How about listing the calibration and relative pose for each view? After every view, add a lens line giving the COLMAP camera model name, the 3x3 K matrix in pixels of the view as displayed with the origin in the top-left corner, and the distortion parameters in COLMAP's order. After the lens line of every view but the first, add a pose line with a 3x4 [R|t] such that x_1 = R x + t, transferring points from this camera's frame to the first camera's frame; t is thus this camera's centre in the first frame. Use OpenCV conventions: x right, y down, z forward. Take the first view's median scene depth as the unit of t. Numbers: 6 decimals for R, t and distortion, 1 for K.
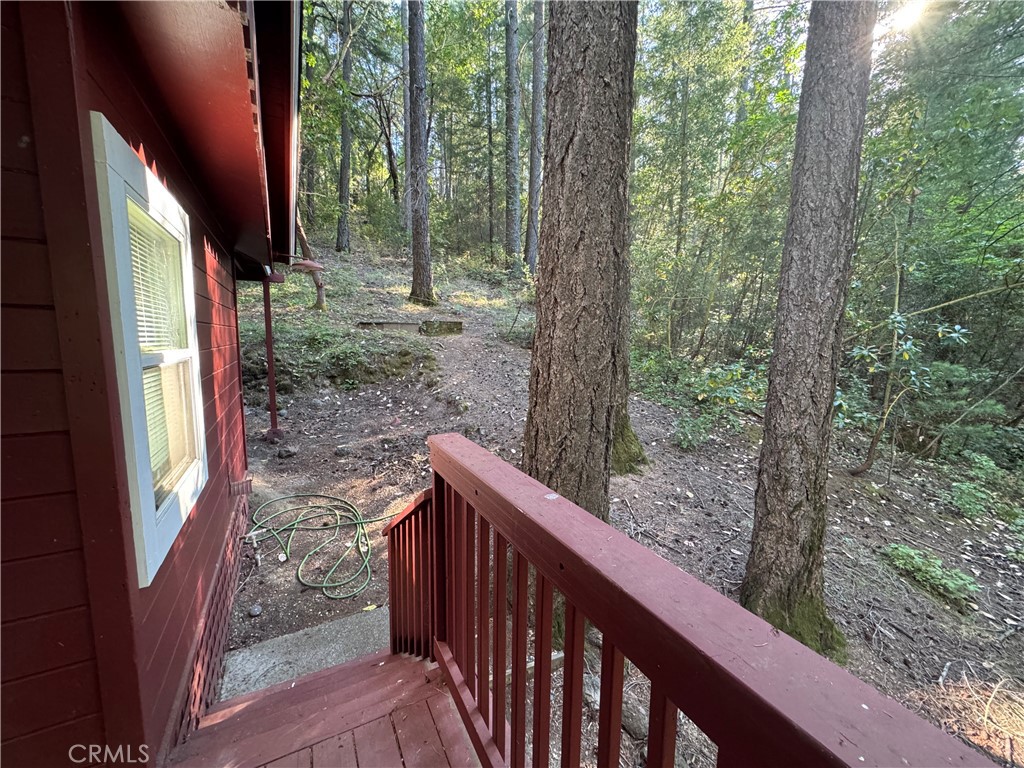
lens RADIAL K [[410.5, 0, 512.0], [0, 410.5, 384.0], [0, 0, 1]] dist [-0.003648, 0.000521]
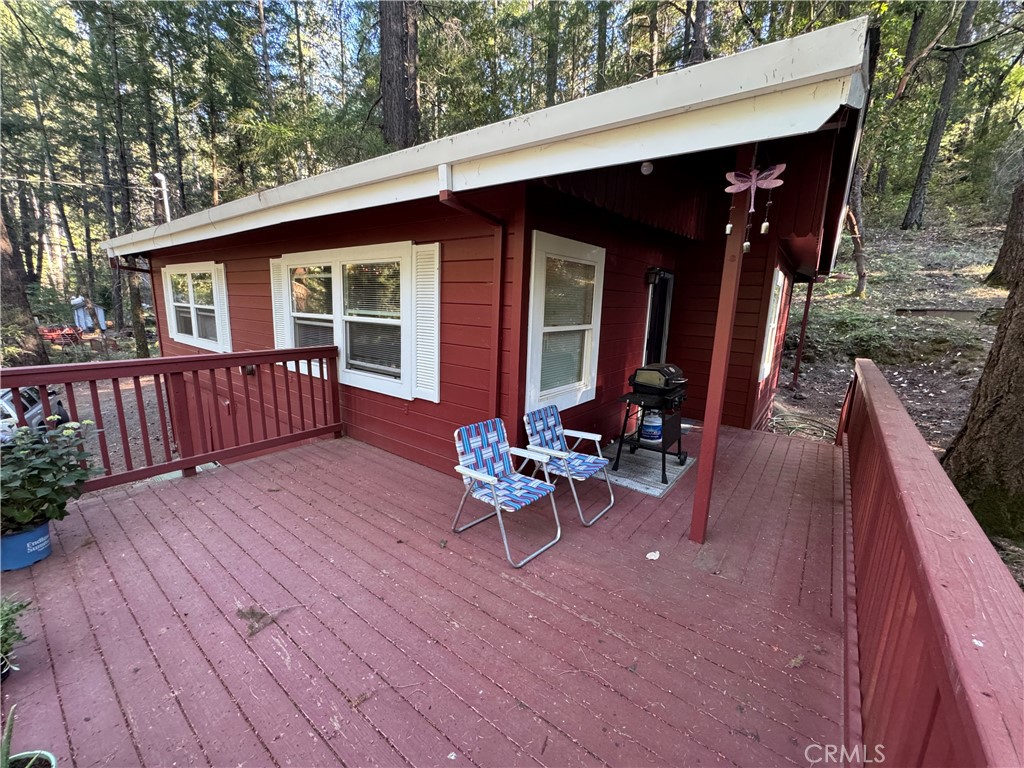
lens RADIAL K [[410.5, 0, 512.0], [0, 410.5, 384.0], [0, 0, 1]] dist [-0.003648, 0.000521]
pose [[0.412087, 0.176189, -0.893947, 0.246016], [-0.135310, 0.982080, 0.131185, 0.044944], [0.901041, 0.066900, 0.428543, -0.420107]]
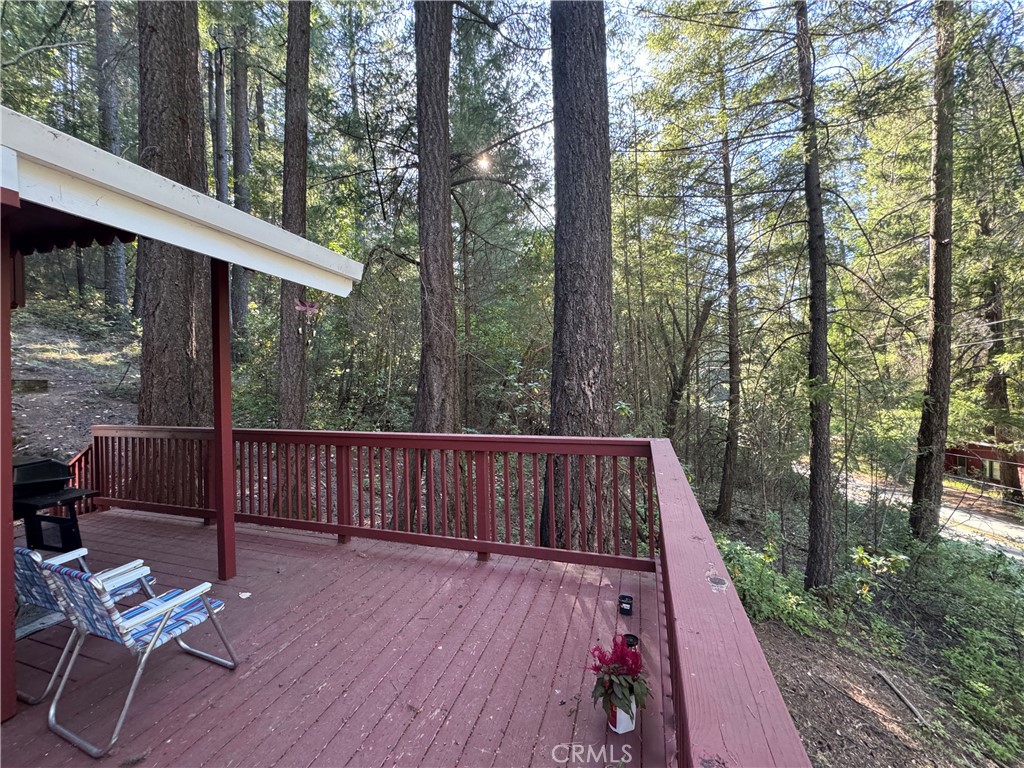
lens RADIAL K [[410.5, 0, 512.0], [0, 410.5, 384.0], [0, 0, 1]] dist [-0.003648, 0.000521]
pose [[0.717189, -0.024535, 0.696447, -0.011902], [0.108874, 0.991053, -0.077203, 0.069528], [-0.688321, 0.131194, 0.713444, -0.592485]]
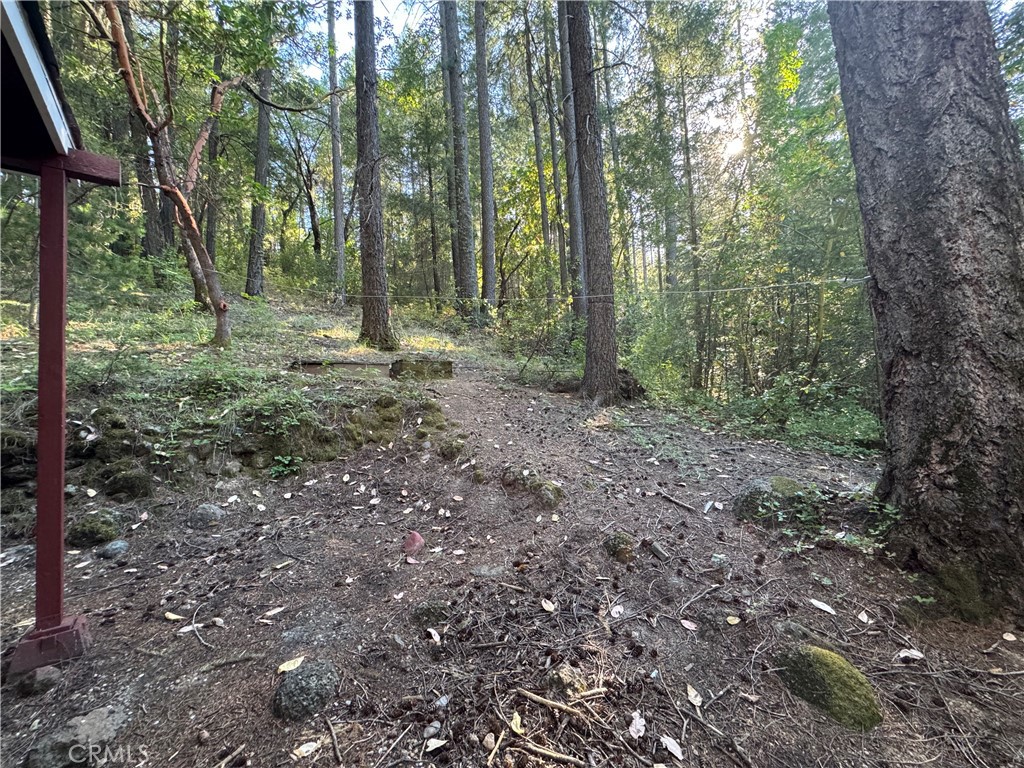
lens RADIAL K [[410.5, 0, 512.0], [0, 410.5, 384.0], [0, 0, 1]] dist [-0.003648, 0.000521]
pose [[0.980679, -0.049112, 0.189356, -0.213137], [0.080581, 0.983453, -0.162255, 0.006434], [-0.178254, 0.174379, 0.968410, 0.450106]]
